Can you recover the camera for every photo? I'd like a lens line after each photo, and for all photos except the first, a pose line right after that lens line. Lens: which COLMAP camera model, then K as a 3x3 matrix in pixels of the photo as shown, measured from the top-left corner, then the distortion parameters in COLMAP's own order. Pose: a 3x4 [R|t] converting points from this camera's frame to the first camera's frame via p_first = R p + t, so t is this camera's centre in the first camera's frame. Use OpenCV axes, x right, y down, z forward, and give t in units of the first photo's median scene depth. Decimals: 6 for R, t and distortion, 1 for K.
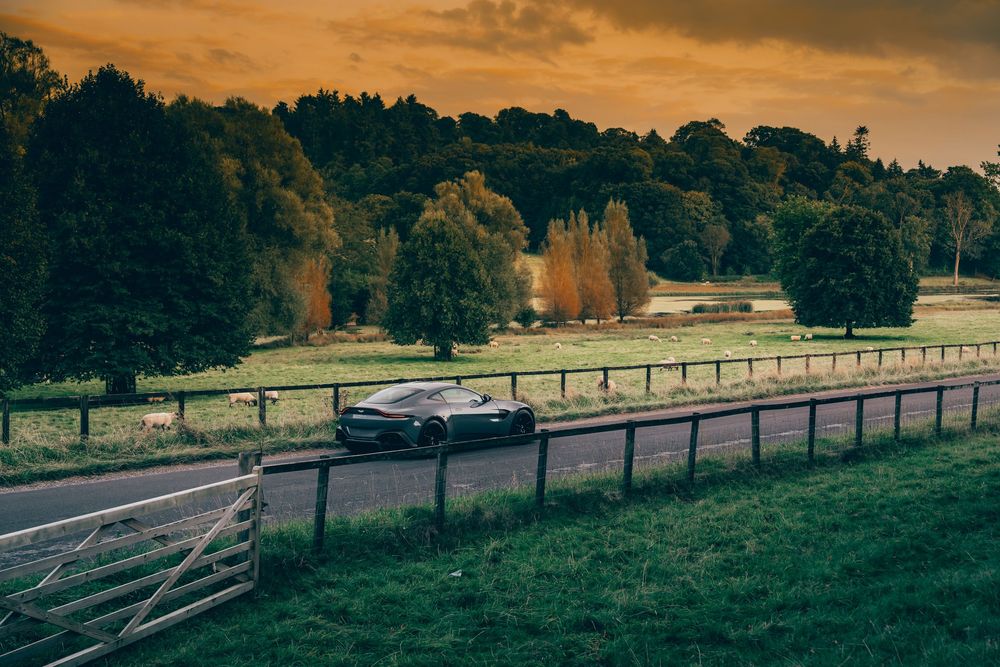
lens RADIAL K [[1353.2, 0, 501.2], [0, 1353.2, 334.4], [0, 0, 1]] dist [0.054424, 0.000000]
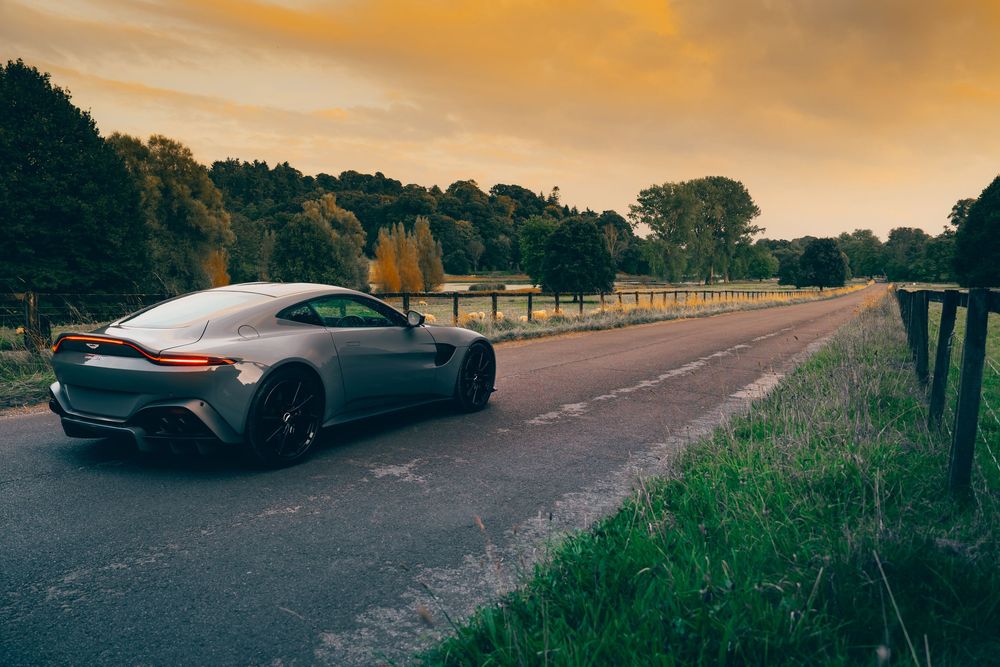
lens RADIAL K [[773.7, 0, 494.8], [0, 773.7, 335.4], [0, 0, 1]] dist [-0.046456, 0.020430]
pose [[0.980957, -0.015350, 0.193620, -0.006859], [0.009322, 0.999444, 0.032001, 0.009097], [-0.194003, -0.029587, 0.980555, 0.114564]]
